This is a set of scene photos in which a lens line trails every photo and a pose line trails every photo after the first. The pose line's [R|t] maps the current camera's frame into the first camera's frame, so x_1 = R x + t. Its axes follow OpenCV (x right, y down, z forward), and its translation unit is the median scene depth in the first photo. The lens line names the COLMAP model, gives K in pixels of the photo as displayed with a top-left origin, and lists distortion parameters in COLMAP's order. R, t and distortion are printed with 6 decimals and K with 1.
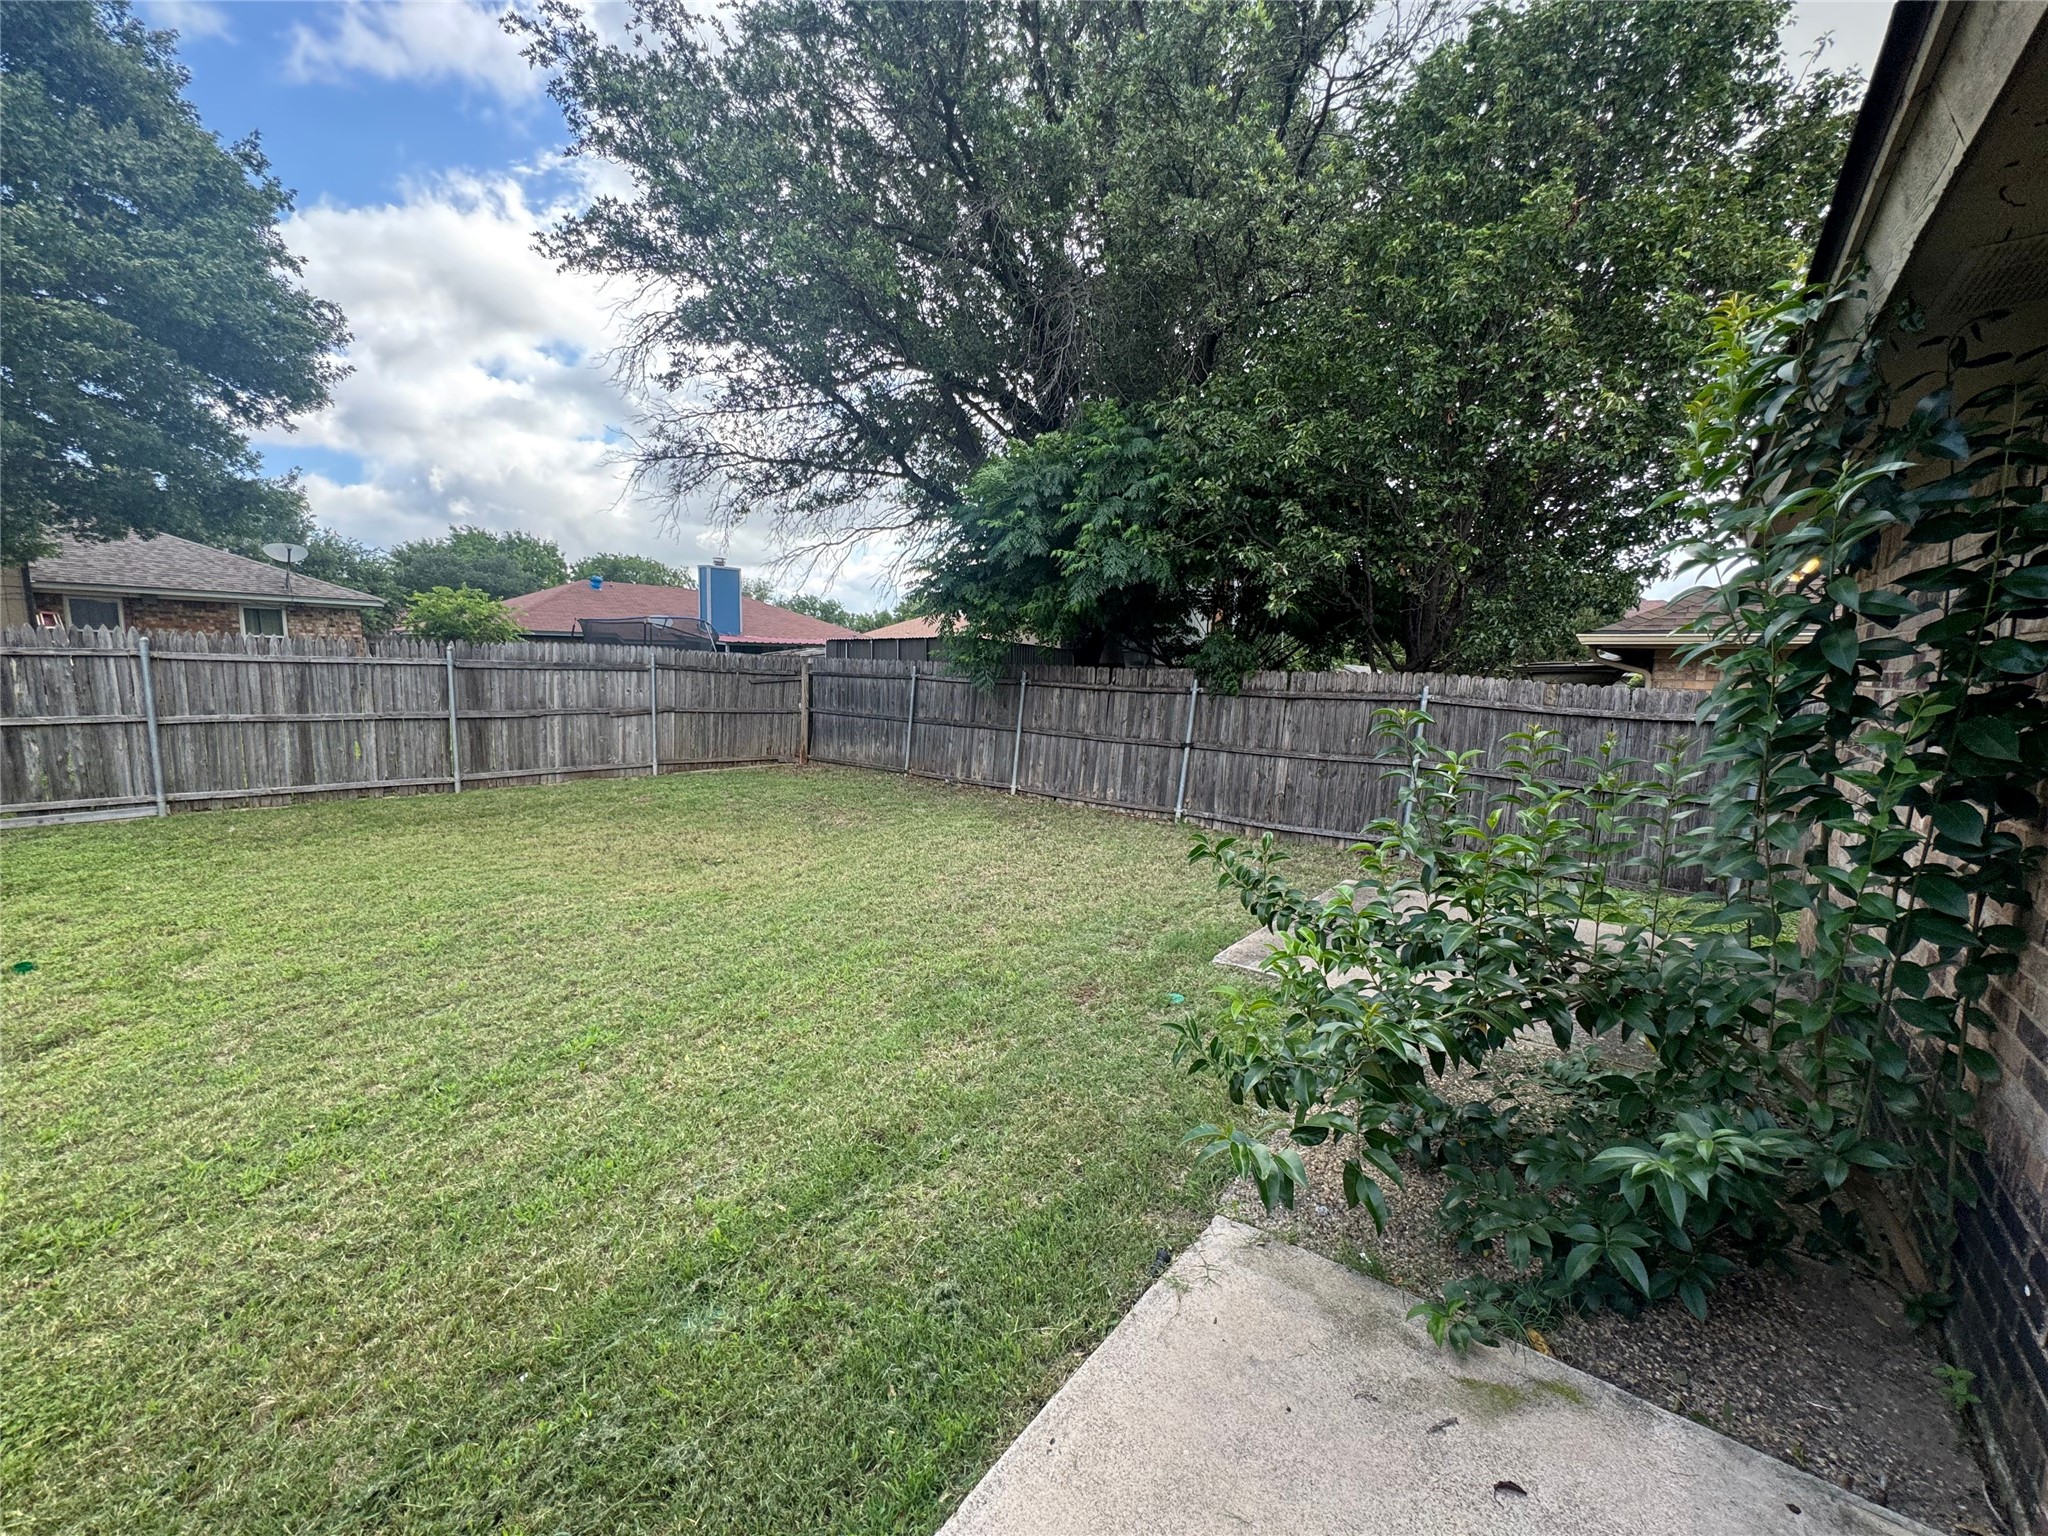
lens RADIAL K [[821.1, 0, 1024.1], [0, 821.1, 762.6], [0, 0, 1]] dist [-0.004298, 0.001131]
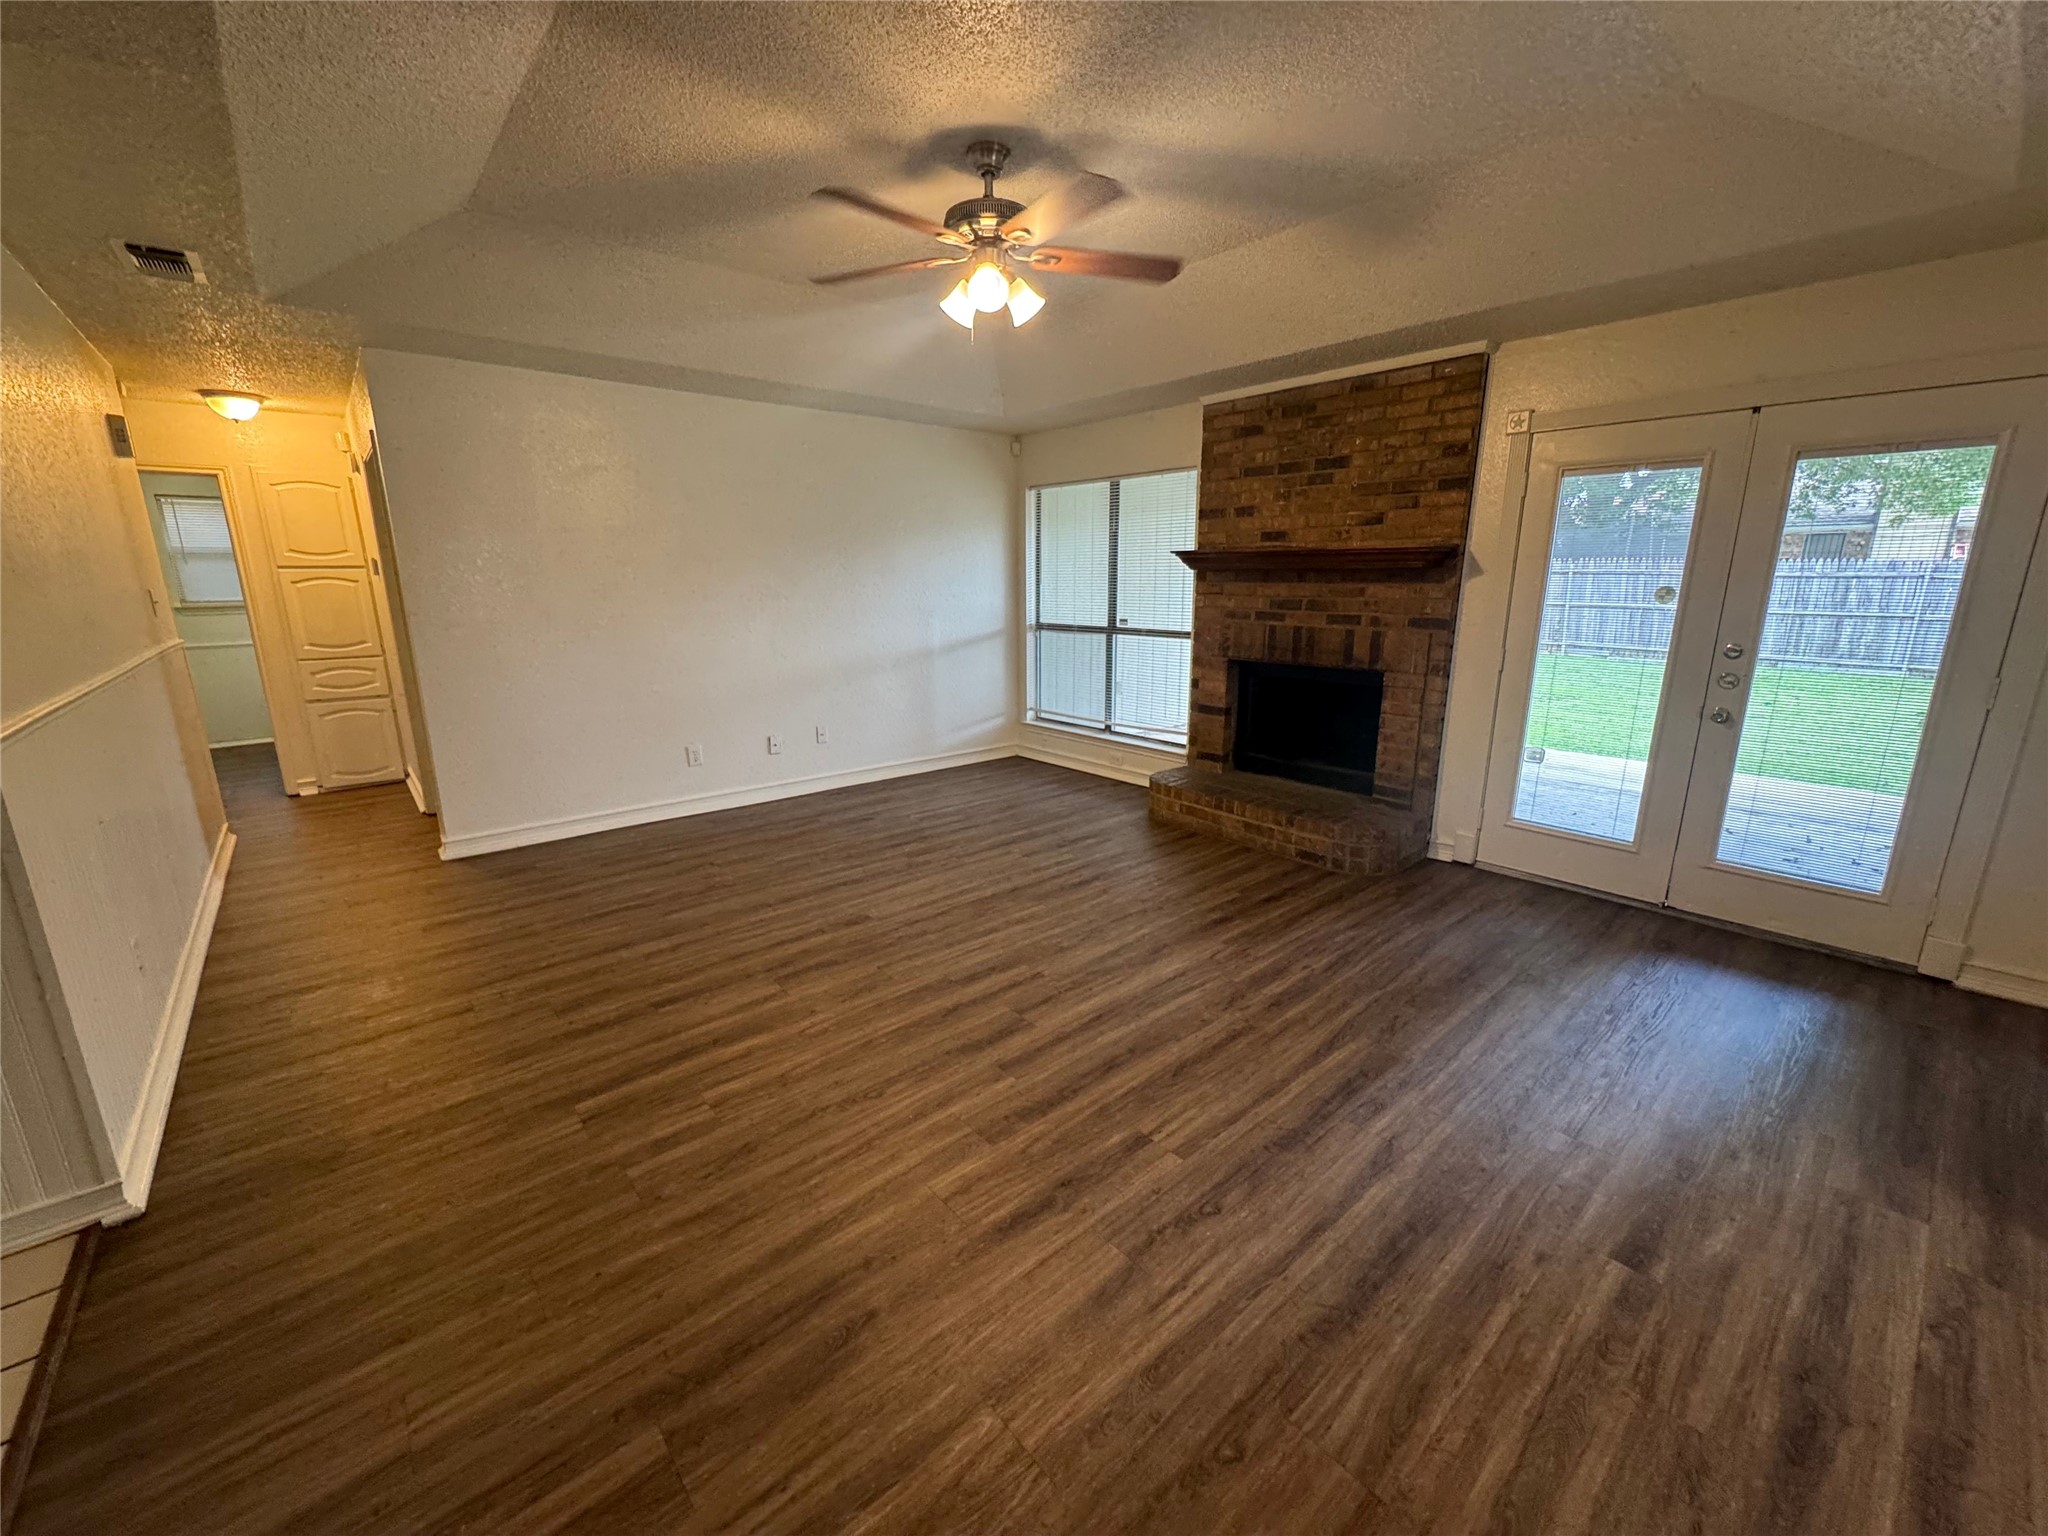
lens RADIAL K [[821.1, 0, 1025.4], [0, 821.1, 773.9], [0, 0, 1]] dist [-0.004298, 0.001131]
pose [[-0.181066, 0.214430, -0.959810, 0.798698], [-0.120941, 0.963679, 0.238110, 0.068837], [0.976006, 0.159194, -0.148556, -0.394804]]
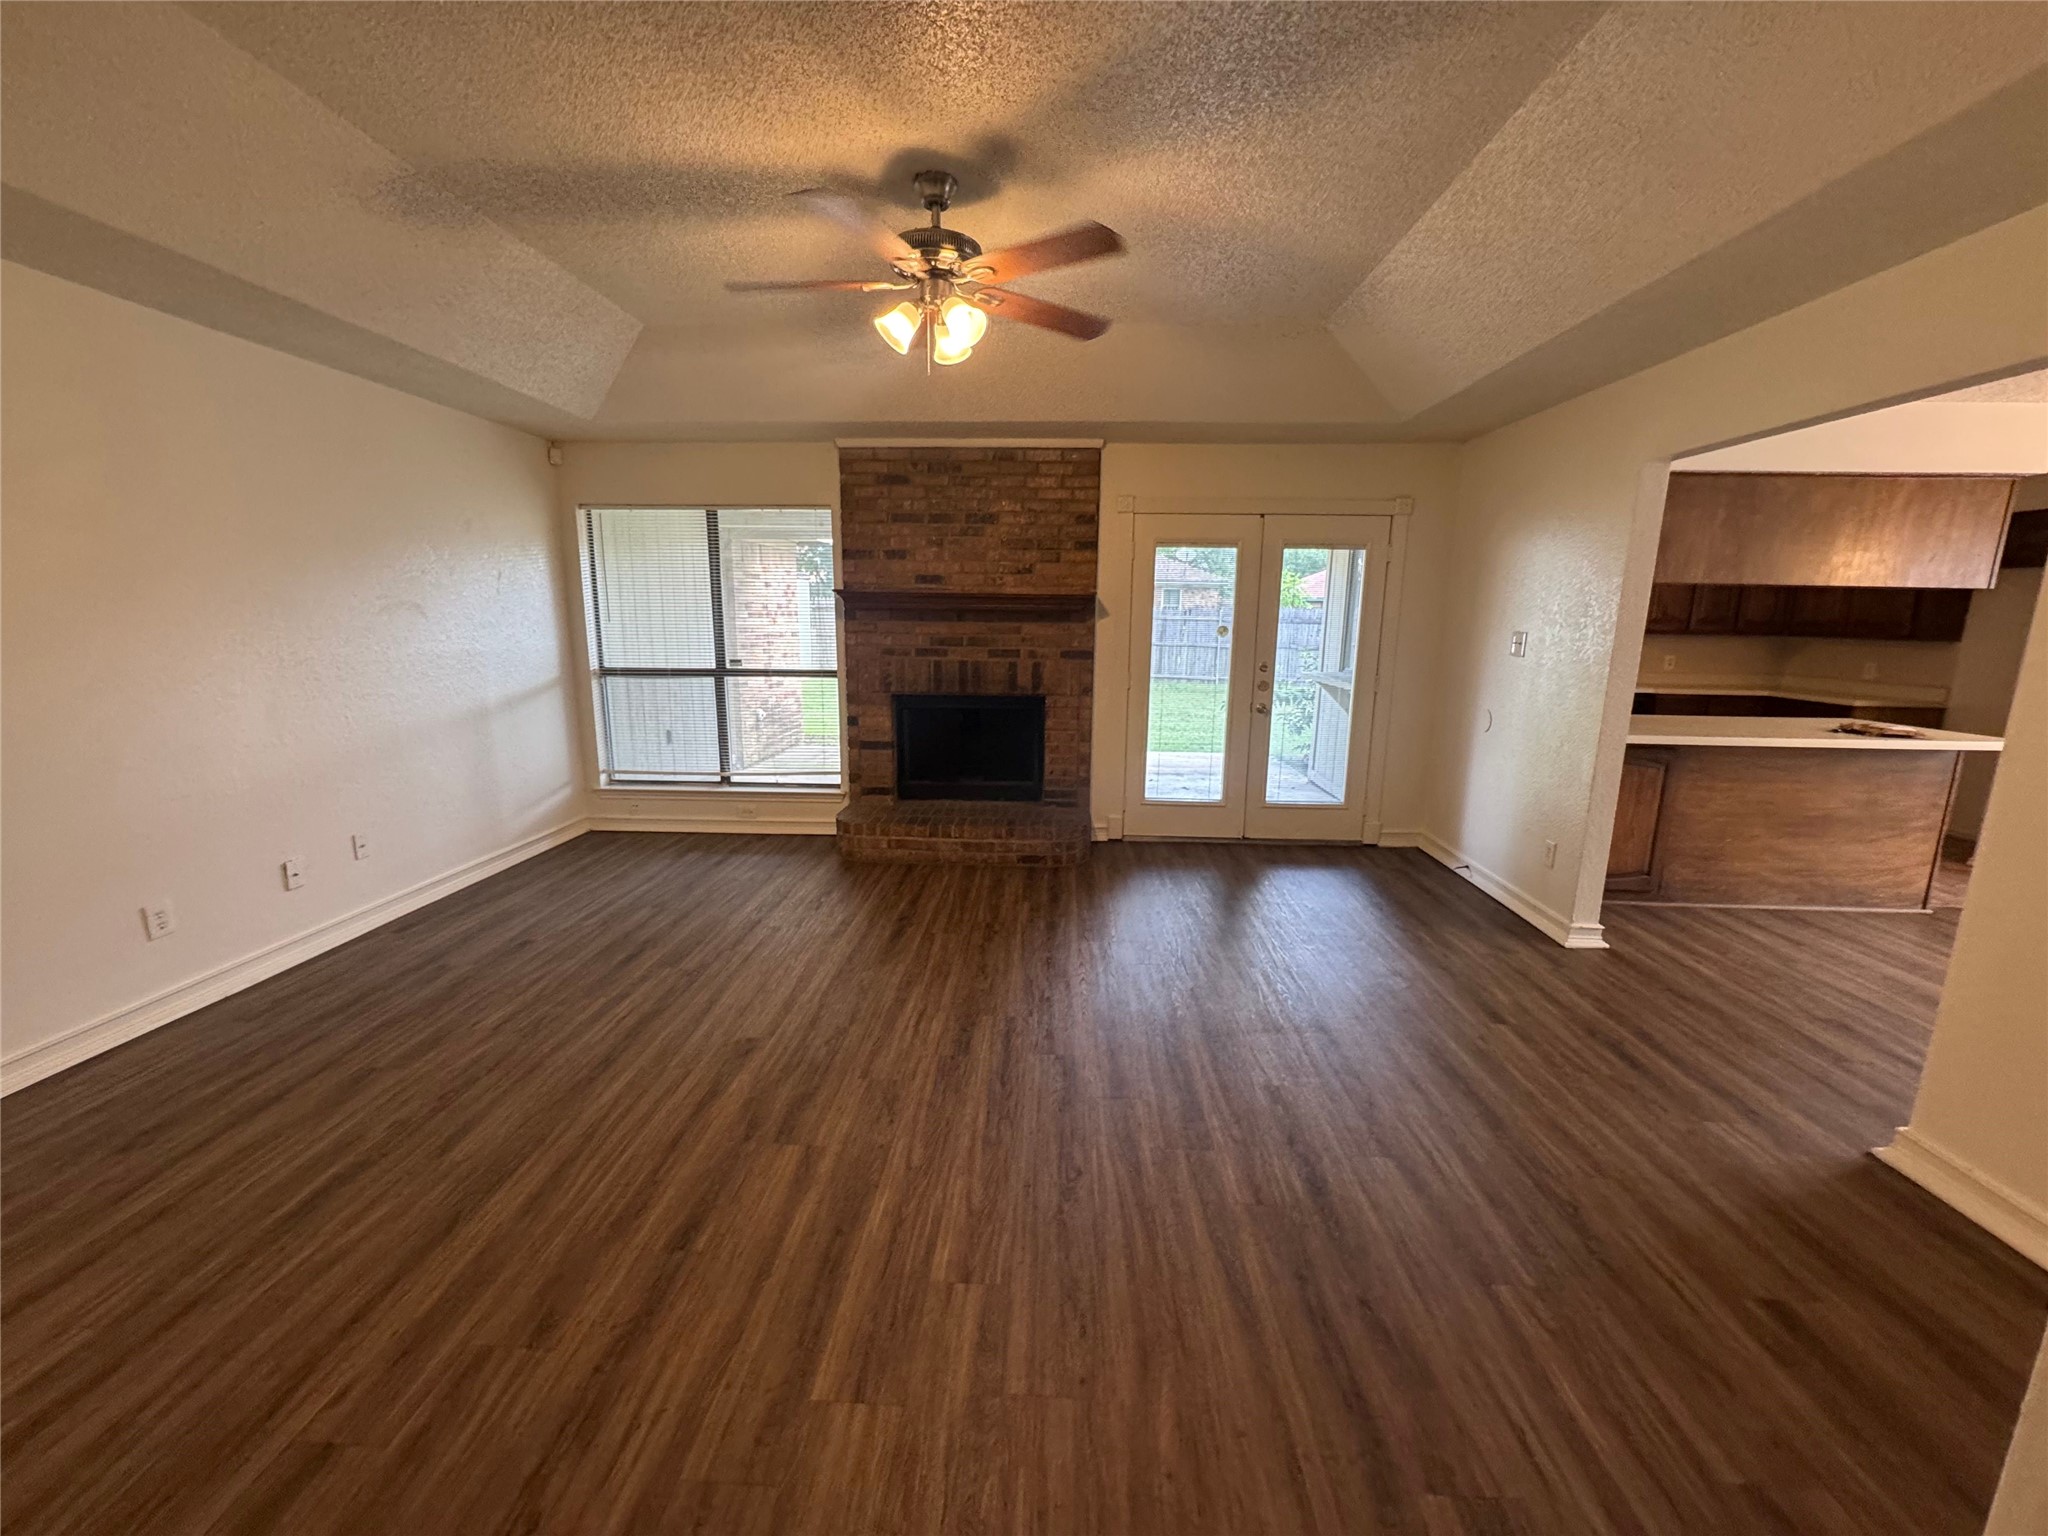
lens RADIAL K [[821.1, 0, 1028.8], [0, 821.1, 772.1], [0, 0, 1]] dist [-0.004298, 0.001131]
pose [[0.592990, 0.140942, -0.792779, 0.549445], [-0.097514, 0.989885, 0.103045, 0.189395], [0.799283, 0.016203, 0.600736, -1.457998]]
